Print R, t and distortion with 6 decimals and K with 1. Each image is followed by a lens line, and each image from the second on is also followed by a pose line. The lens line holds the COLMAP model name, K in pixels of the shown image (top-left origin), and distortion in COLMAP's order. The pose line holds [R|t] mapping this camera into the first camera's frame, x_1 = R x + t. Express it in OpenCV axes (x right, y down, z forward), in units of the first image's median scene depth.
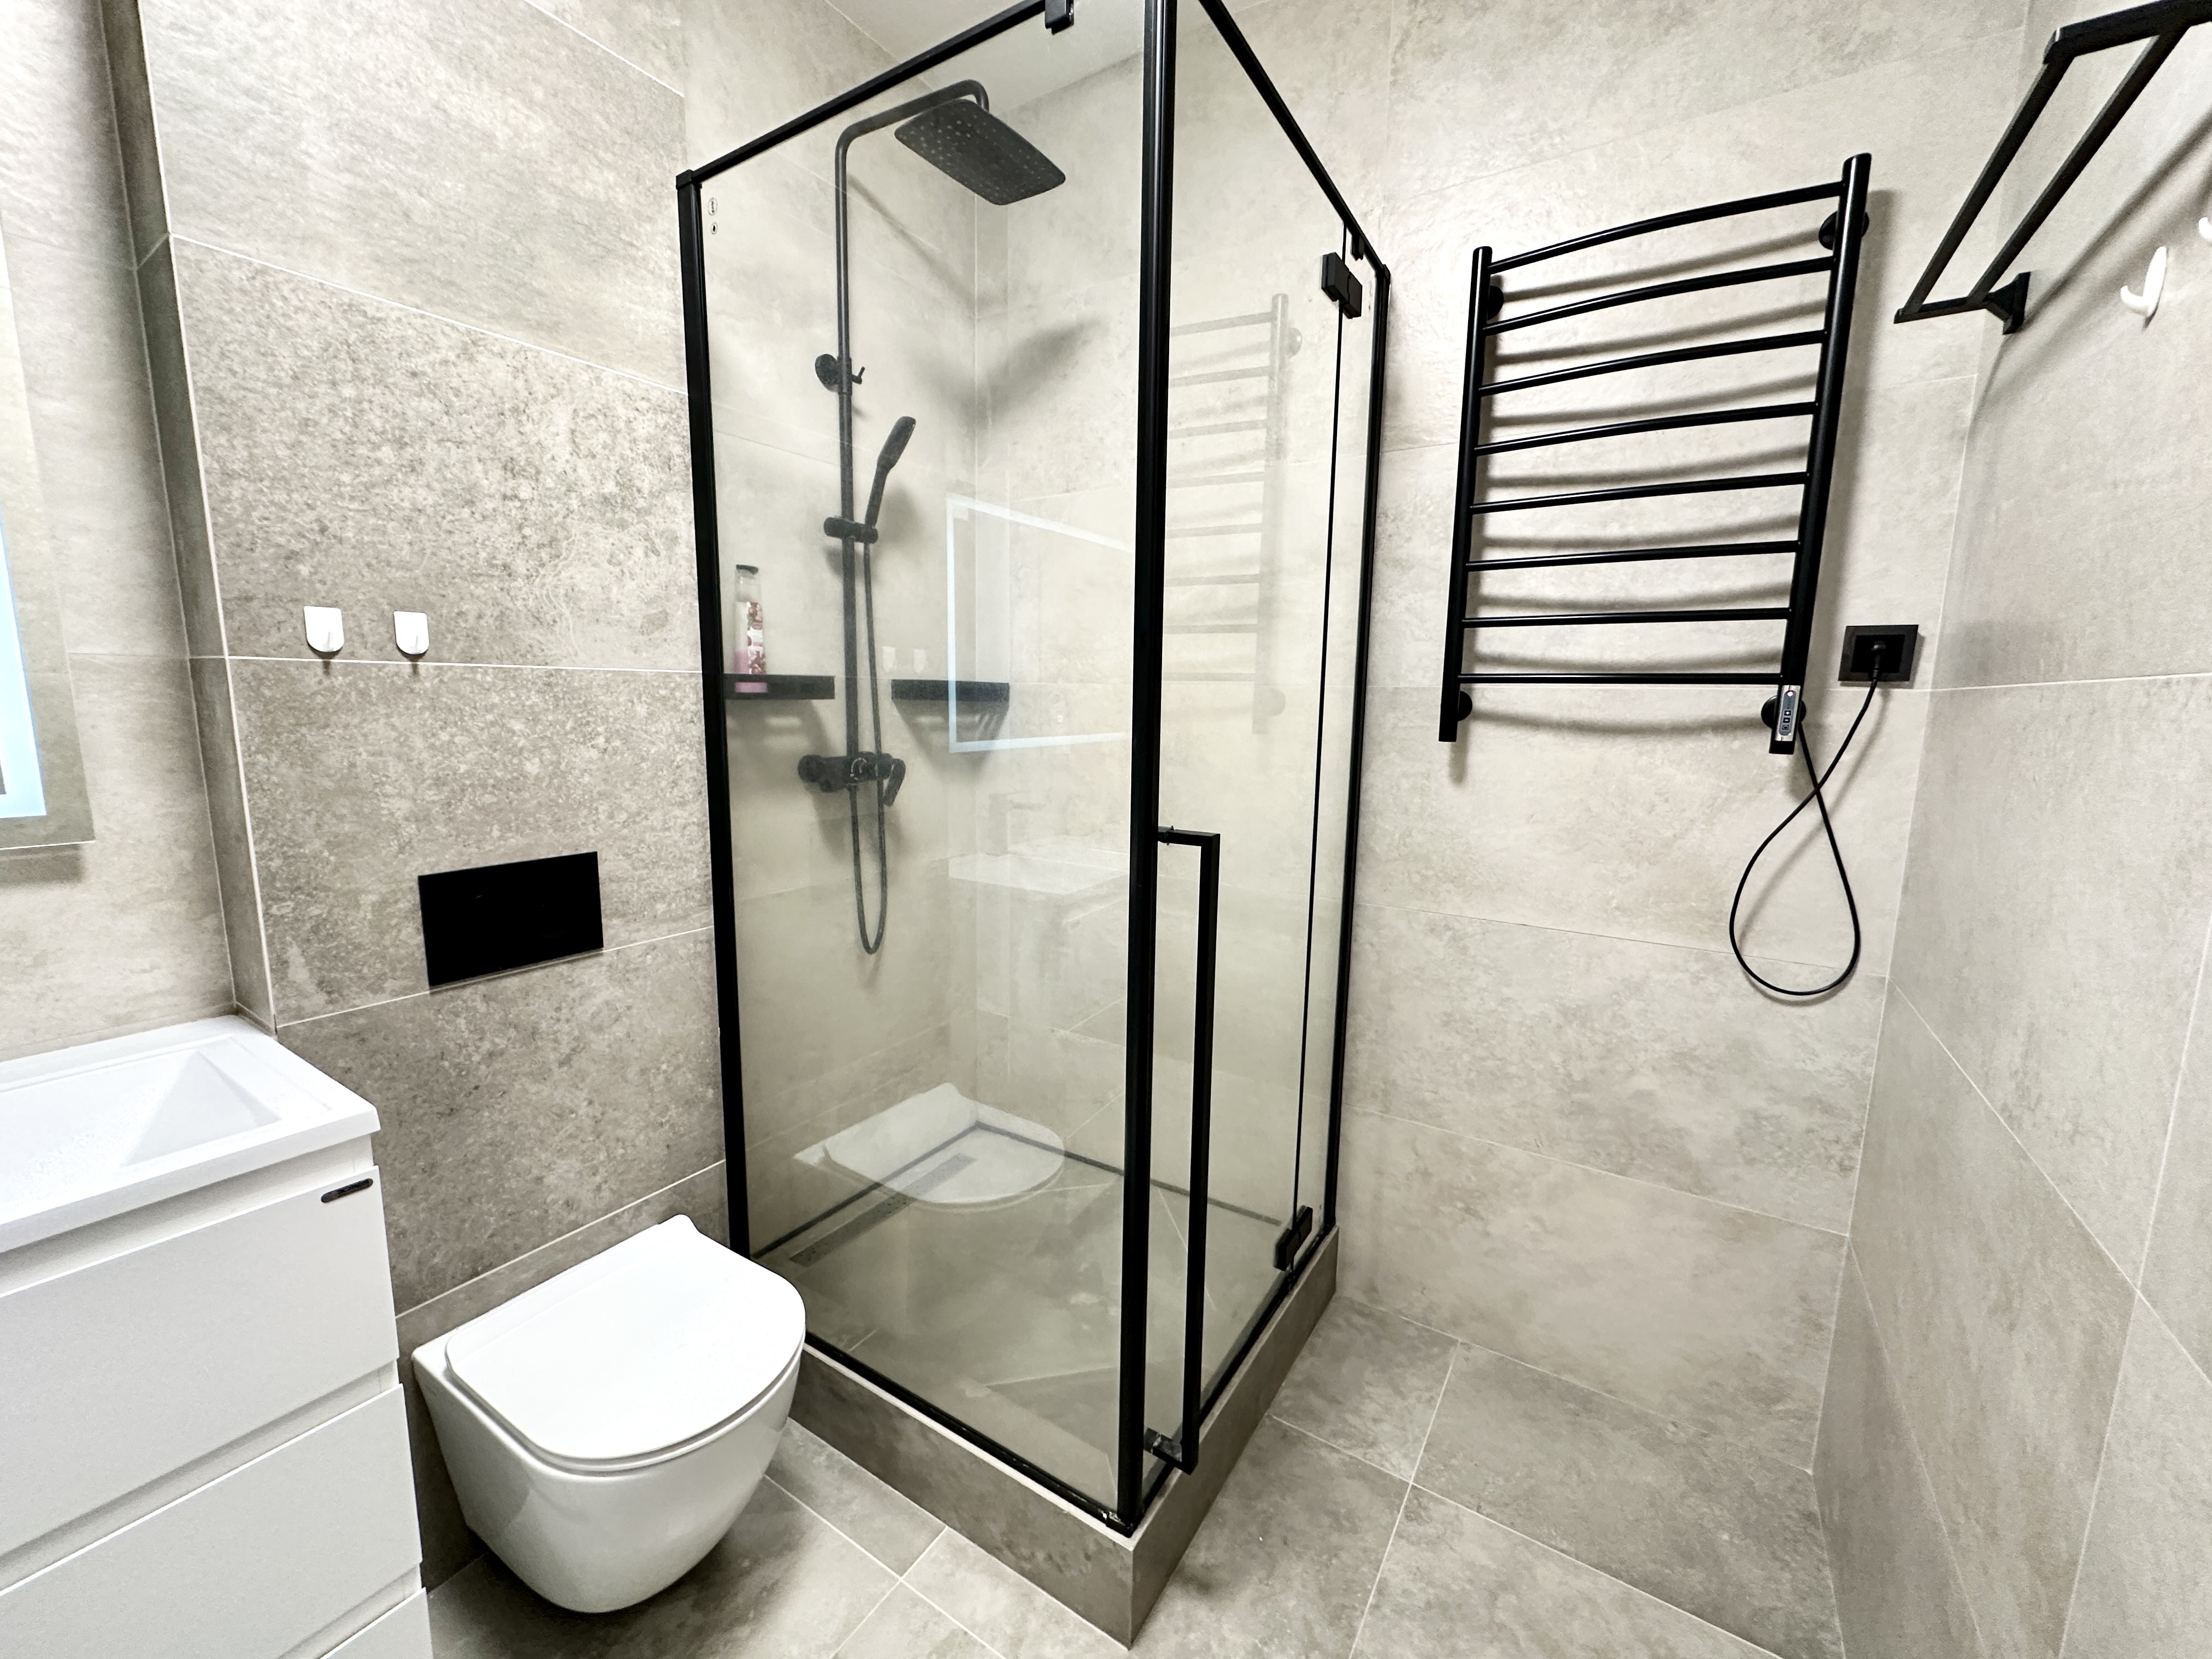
lens RADIAL K [[885.2, 0, 1103.0], [0, 885.2, 827.9], [0, 0, 1]] dist [-0.001829, 0.000026]
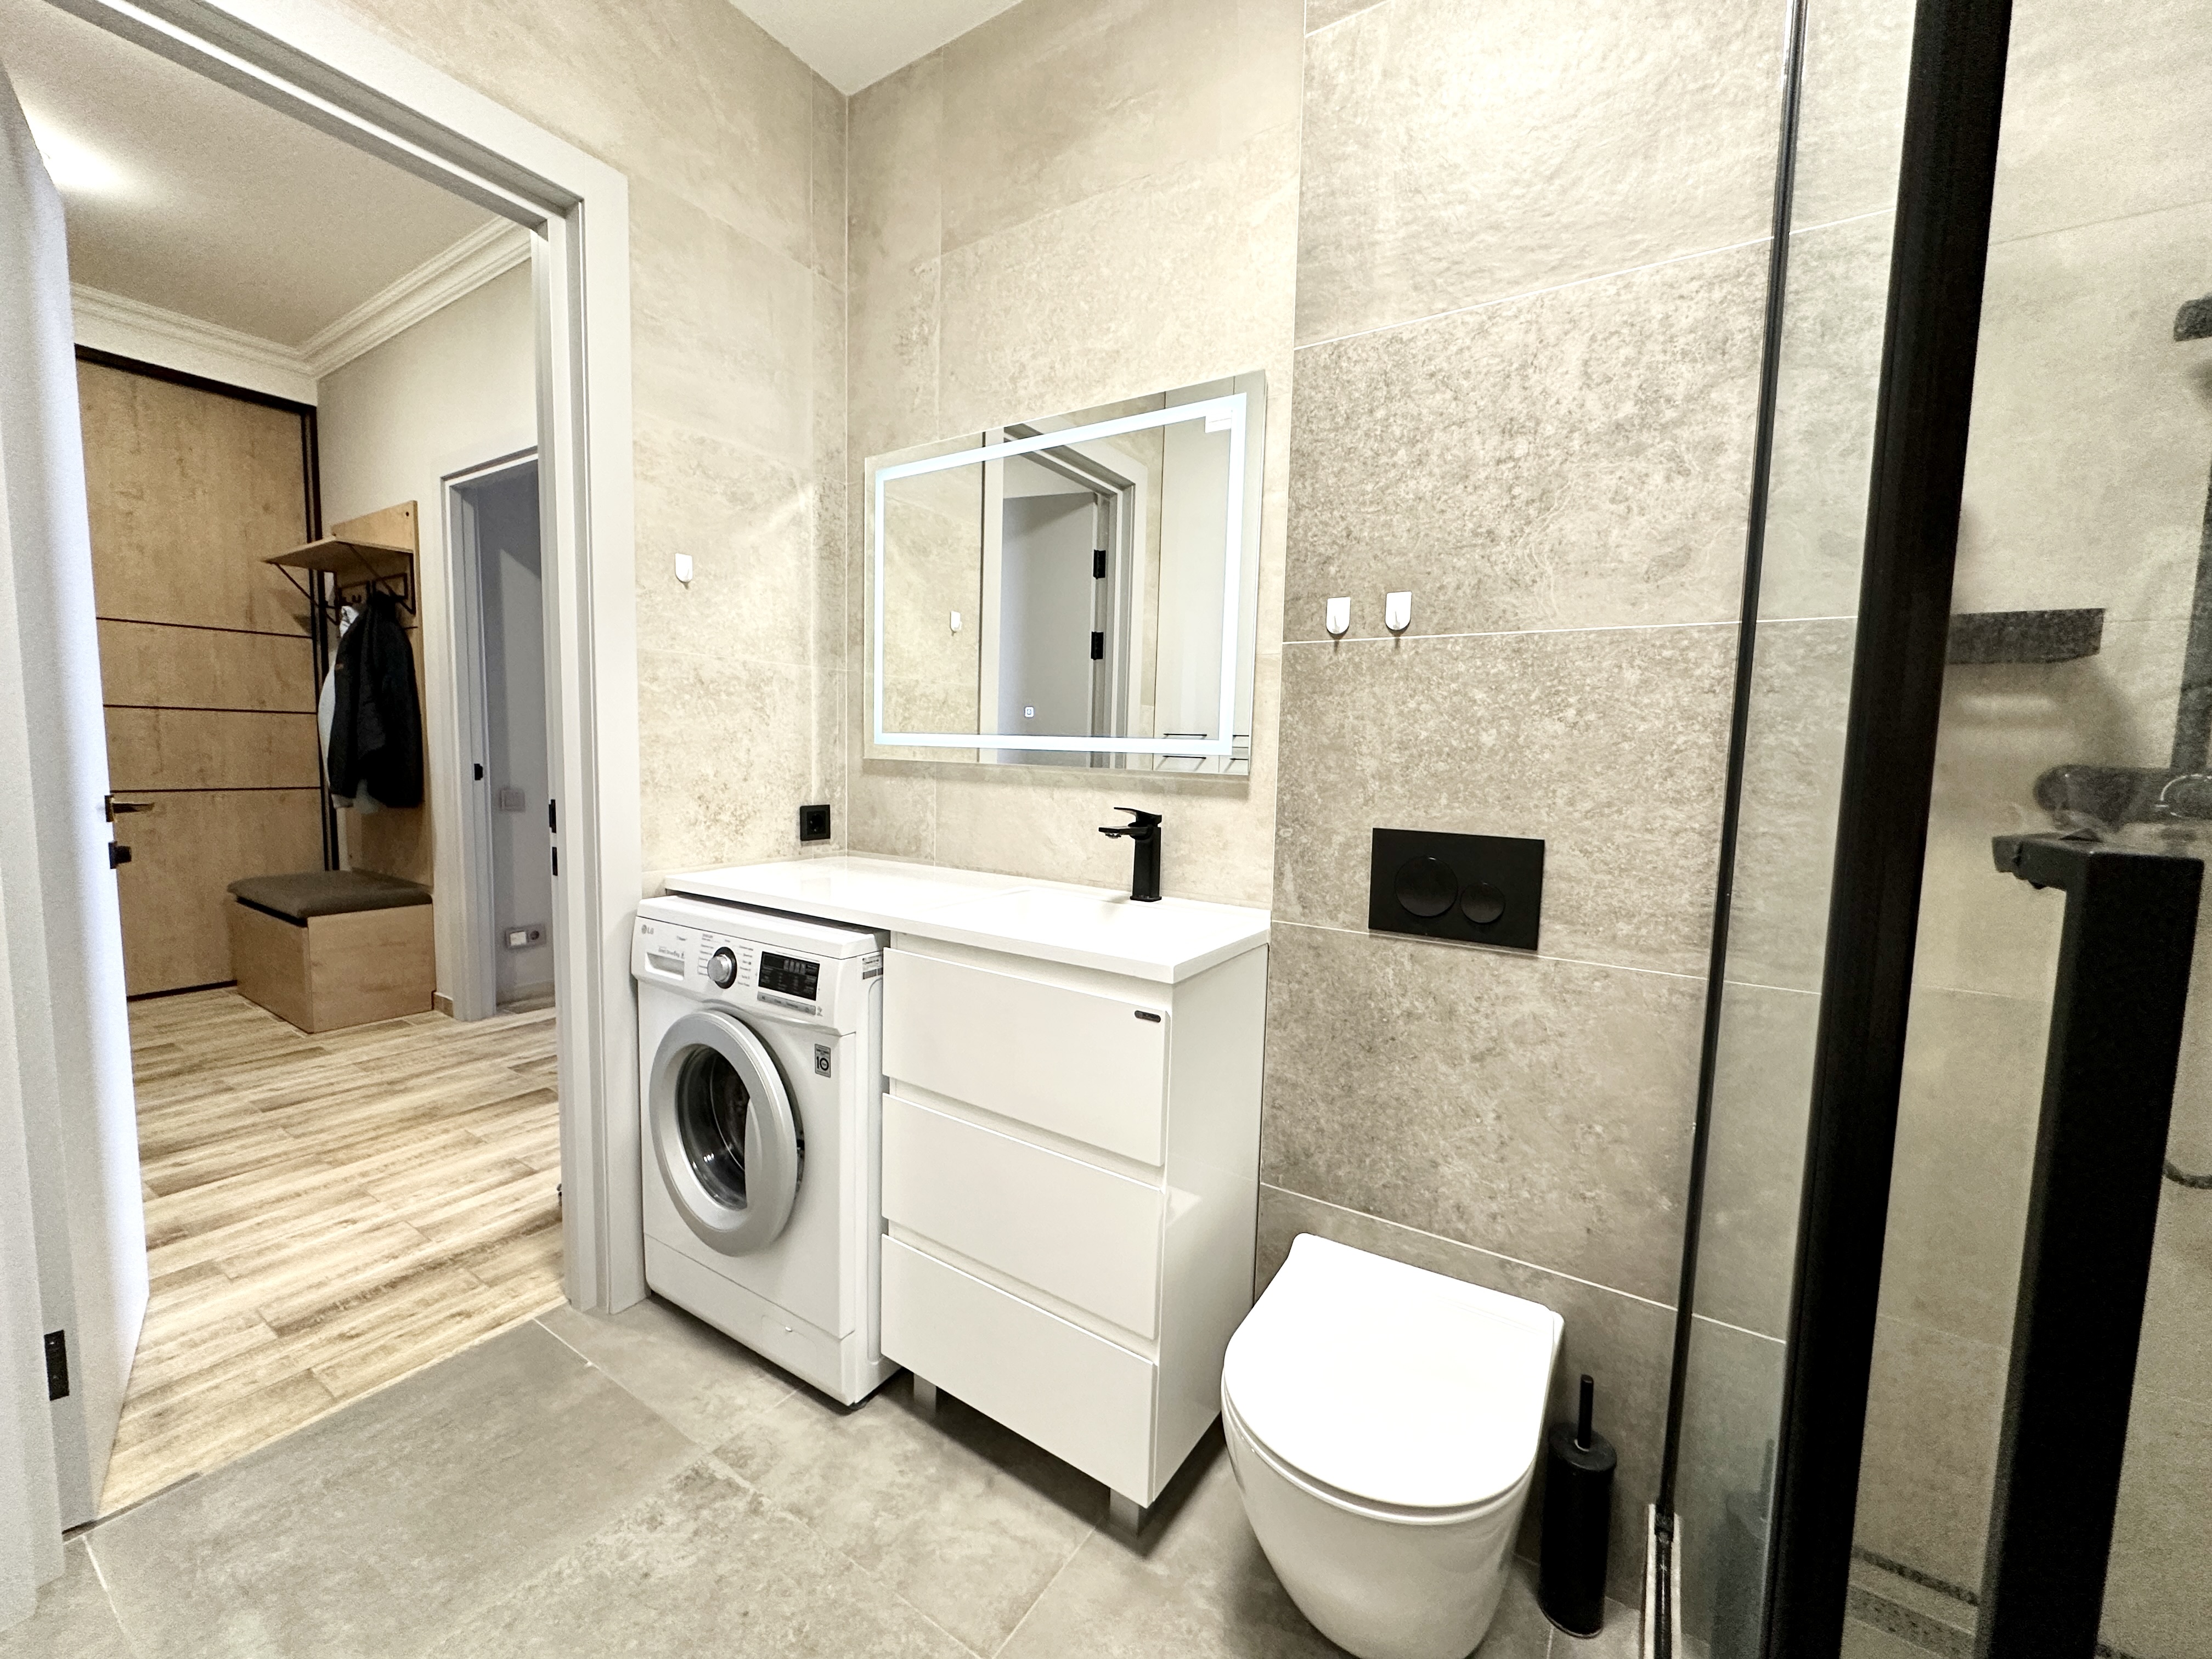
lens RADIAL K [[885.2, 0, 1105.3], [0, 885.2, 827.7], [0, 0, 1]] dist [-0.001829, 0.000026]
pose [[-0.002936, 0.075699, -0.997126, 0.301221], [-0.173492, 0.981971, 0.075059, 0.024958], [0.984831, 0.173214, 0.010250, 0.563006]]
